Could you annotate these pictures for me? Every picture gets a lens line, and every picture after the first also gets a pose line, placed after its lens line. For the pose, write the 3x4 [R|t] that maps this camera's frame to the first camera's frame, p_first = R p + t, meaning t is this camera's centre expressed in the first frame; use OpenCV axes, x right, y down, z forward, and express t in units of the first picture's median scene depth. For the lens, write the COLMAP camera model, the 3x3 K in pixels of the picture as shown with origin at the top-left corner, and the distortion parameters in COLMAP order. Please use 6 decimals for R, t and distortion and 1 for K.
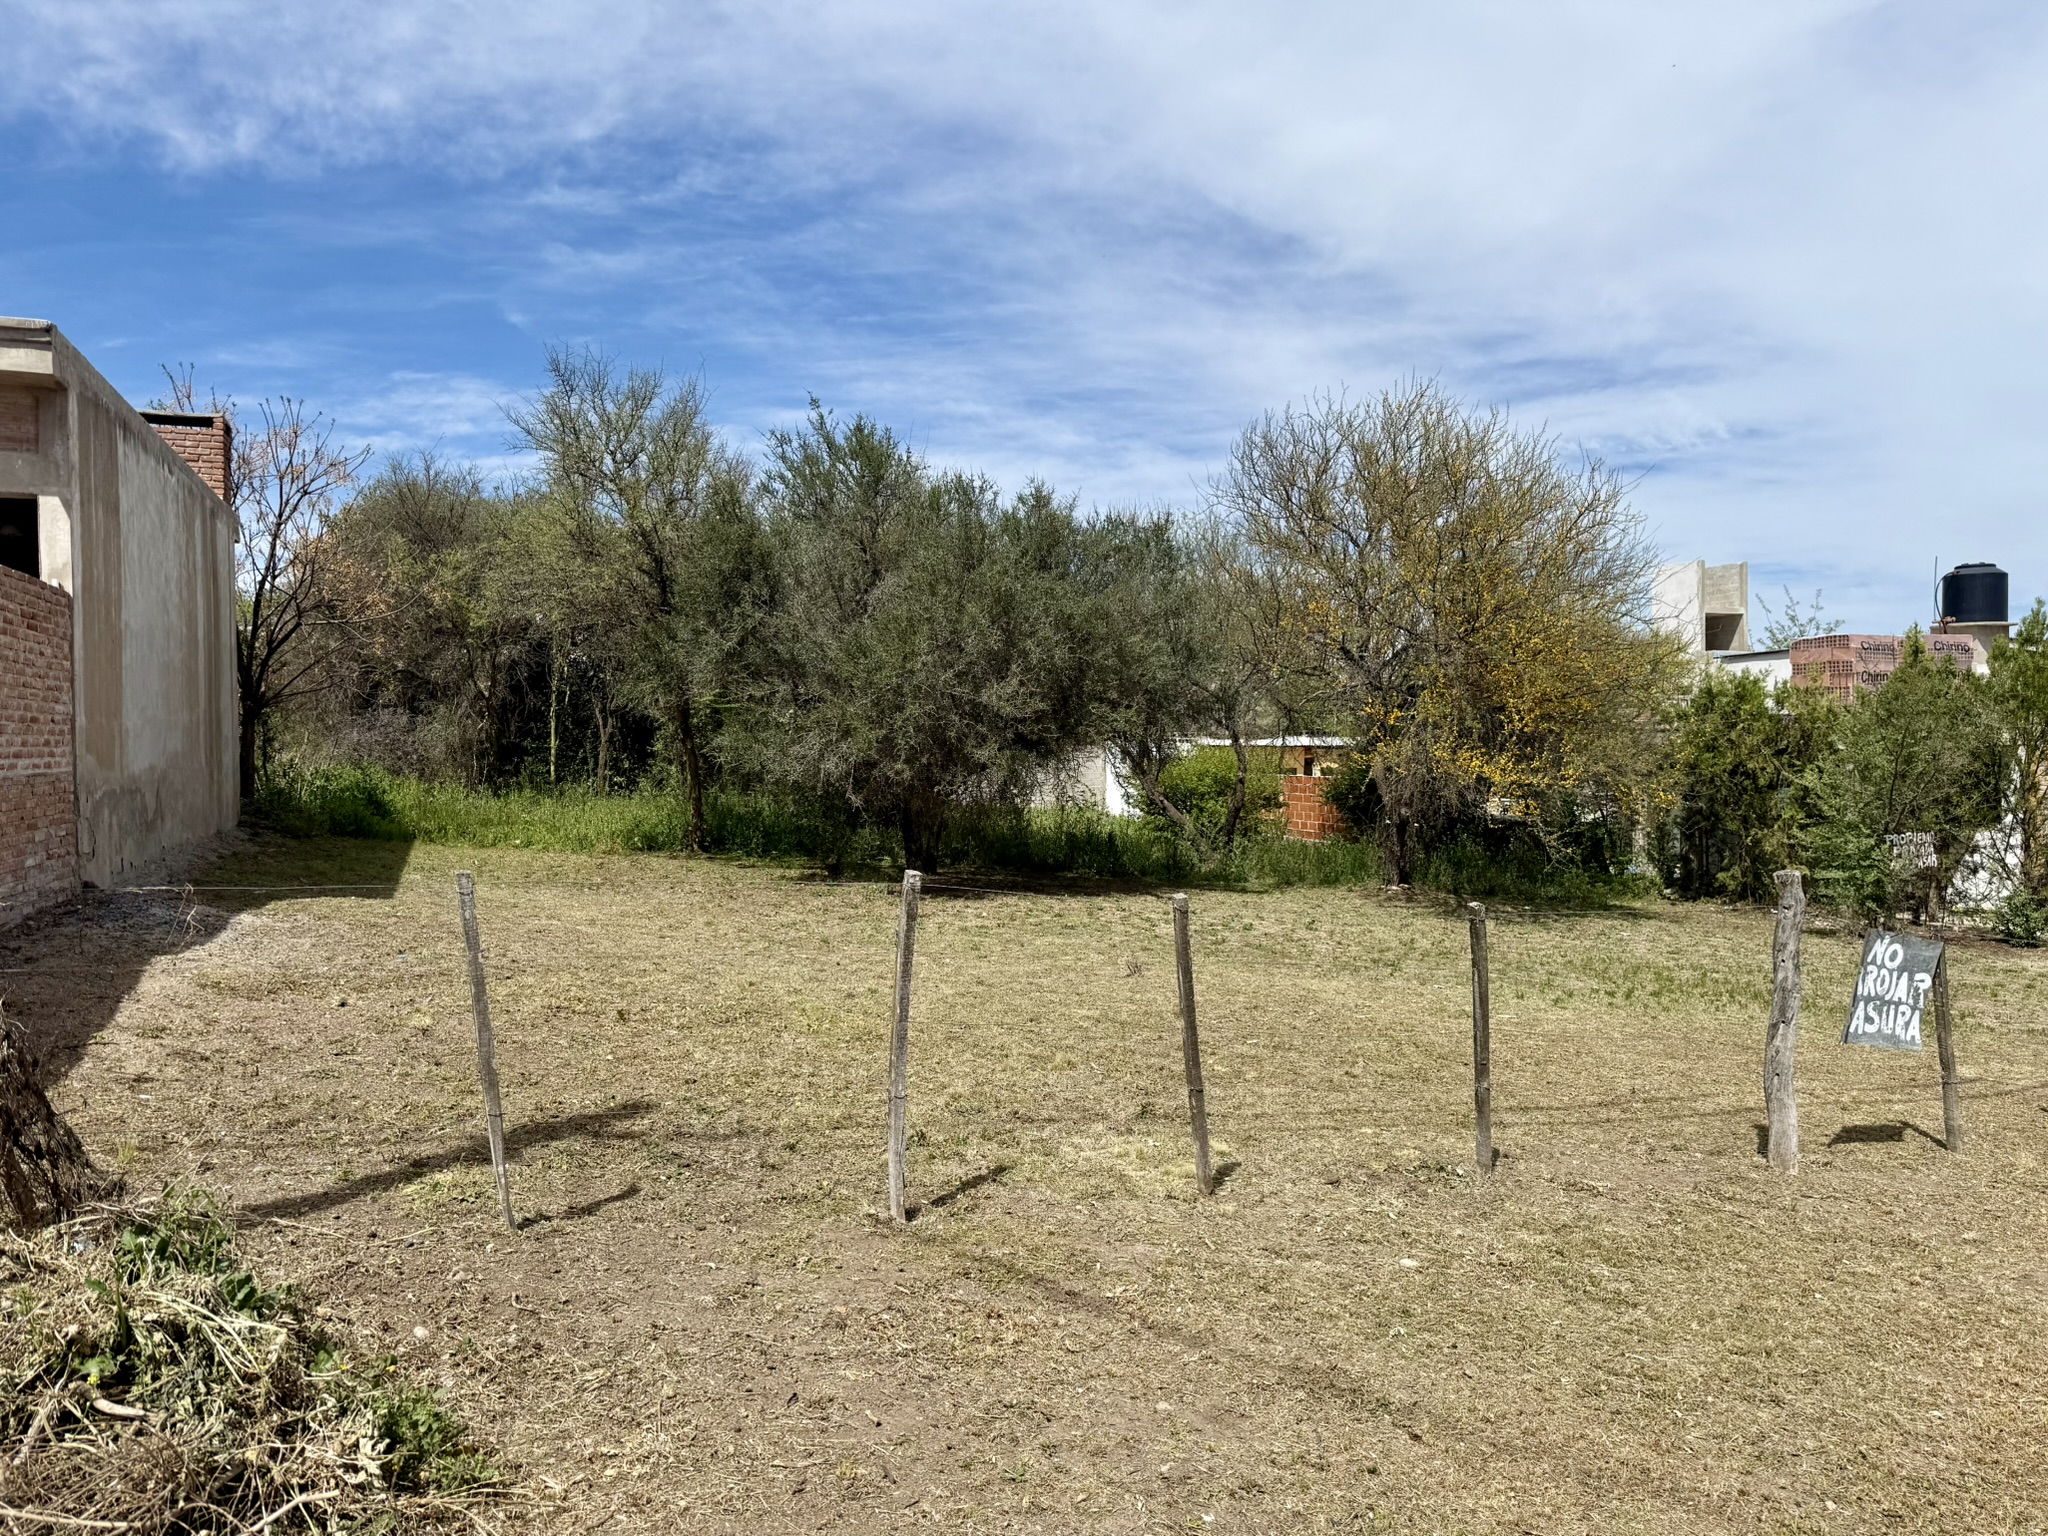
lens RADIAL K [[1432.7, 0, 1035.8], [0, 1432.7, 764.0], [0, 0, 1]] dist [0.057009, -0.048429]
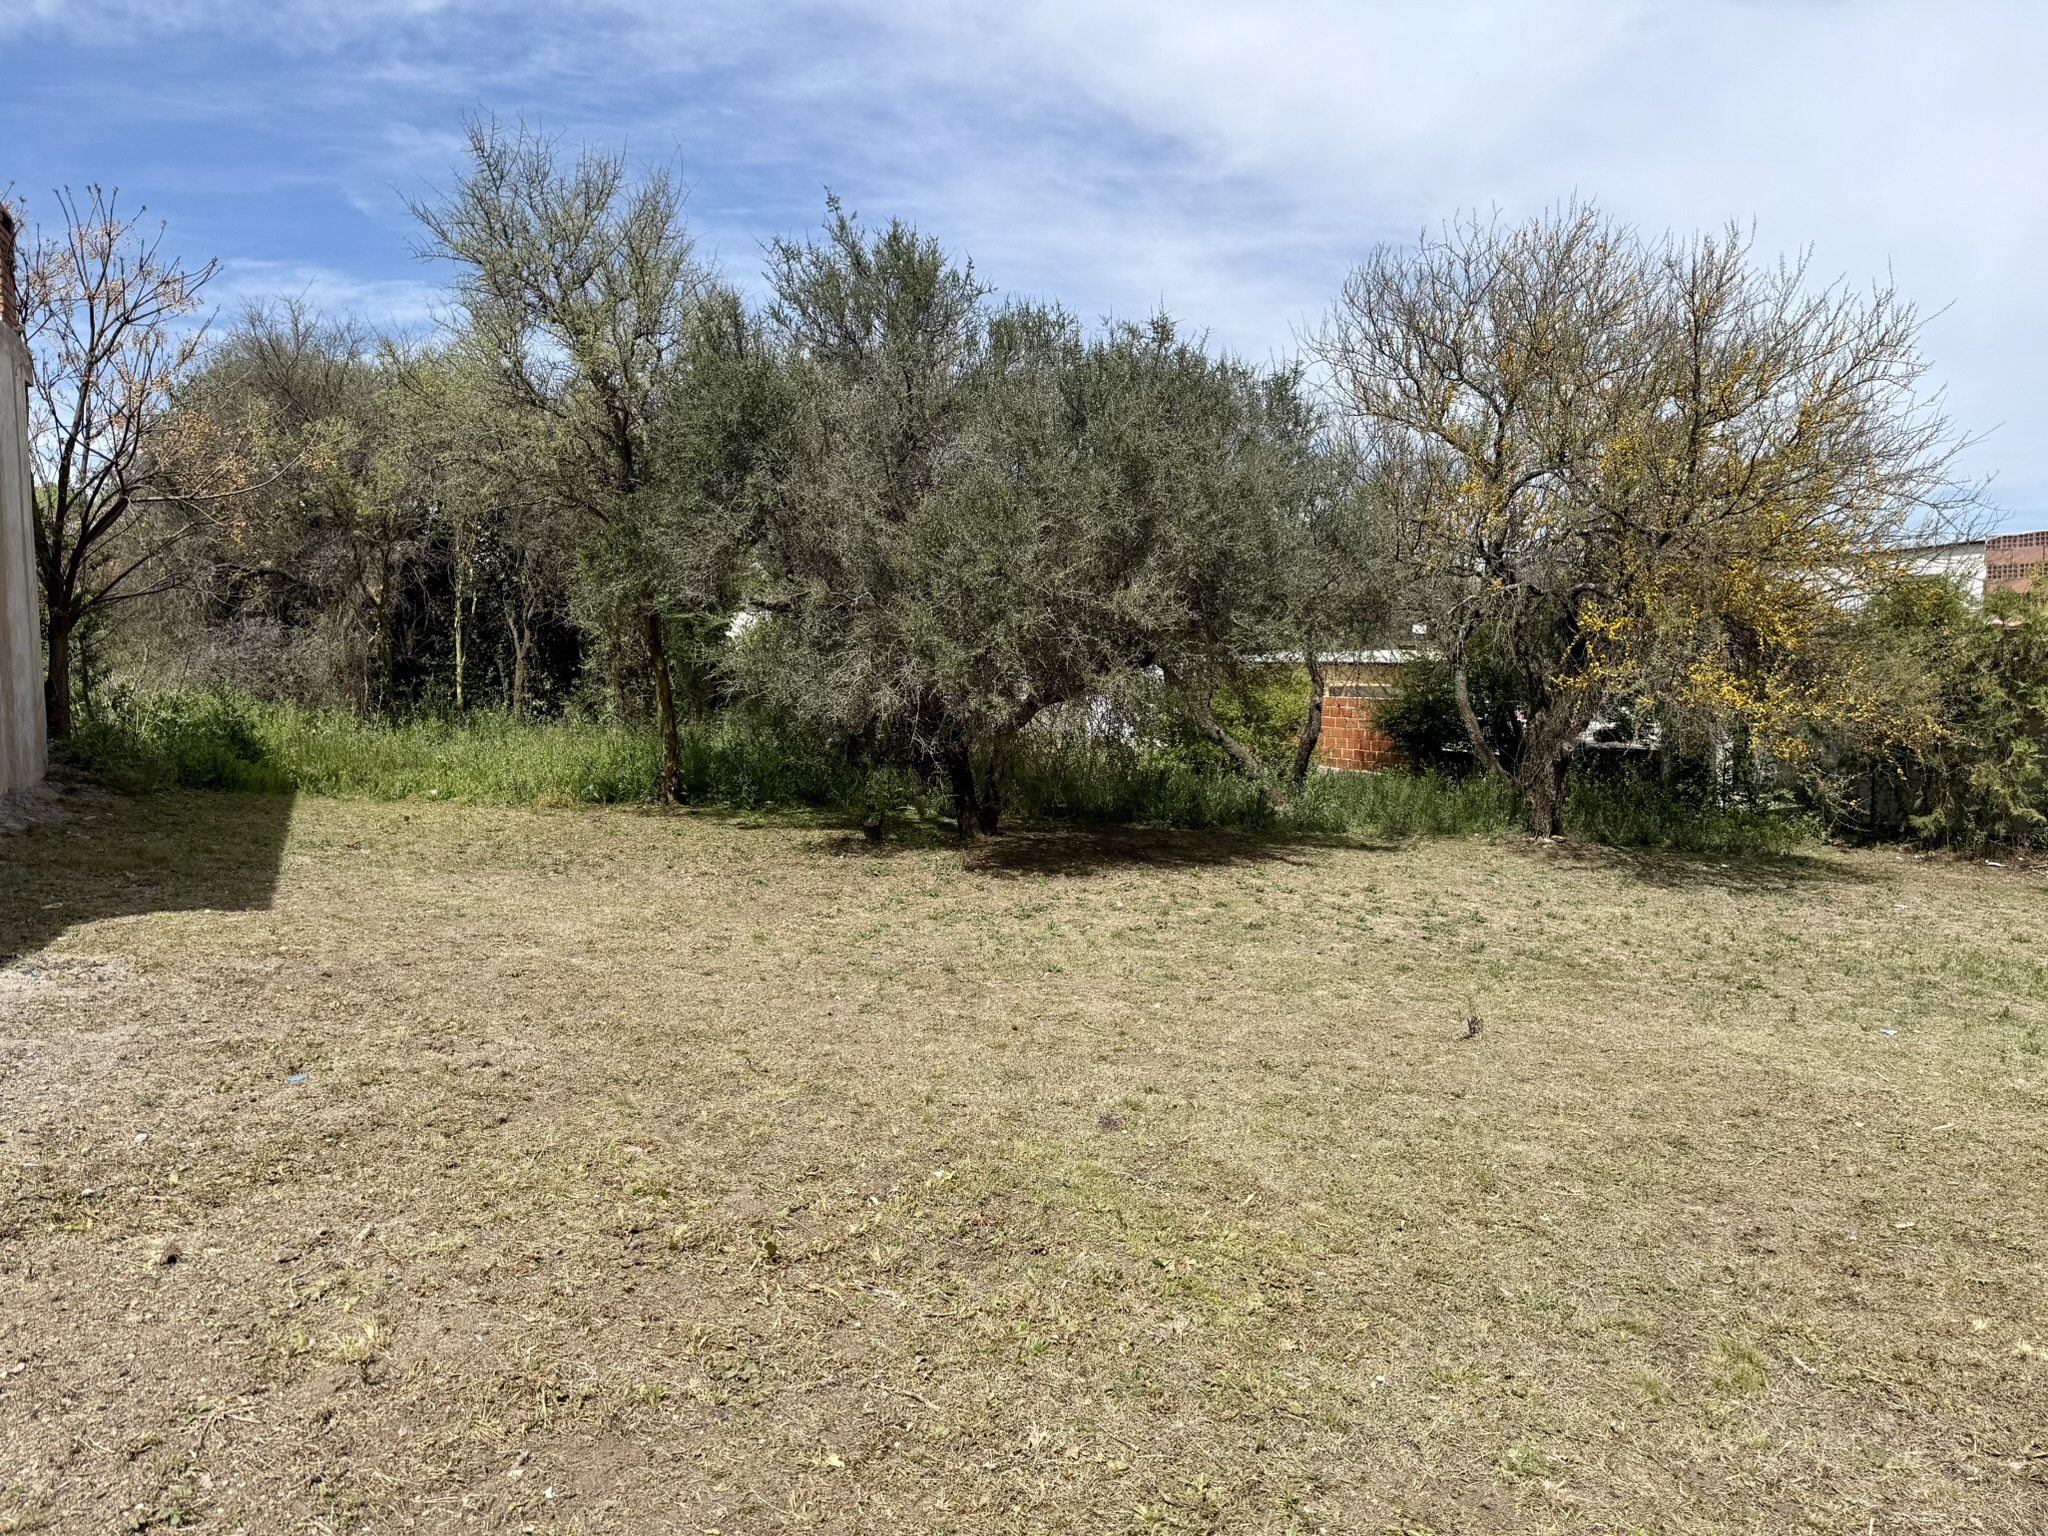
lens RADIAL K [[1432.7, 0, 1016.4], [0, 1432.7, 769.9], [0, 0, 1]] dist [0.057009, -0.048429]
pose [[0.997337, -0.006238, 0.072667, -0.104821], [0.001615, 0.997981, 0.063500, -0.005697], [-0.072917, -0.063214, 0.995333, 0.211501]]
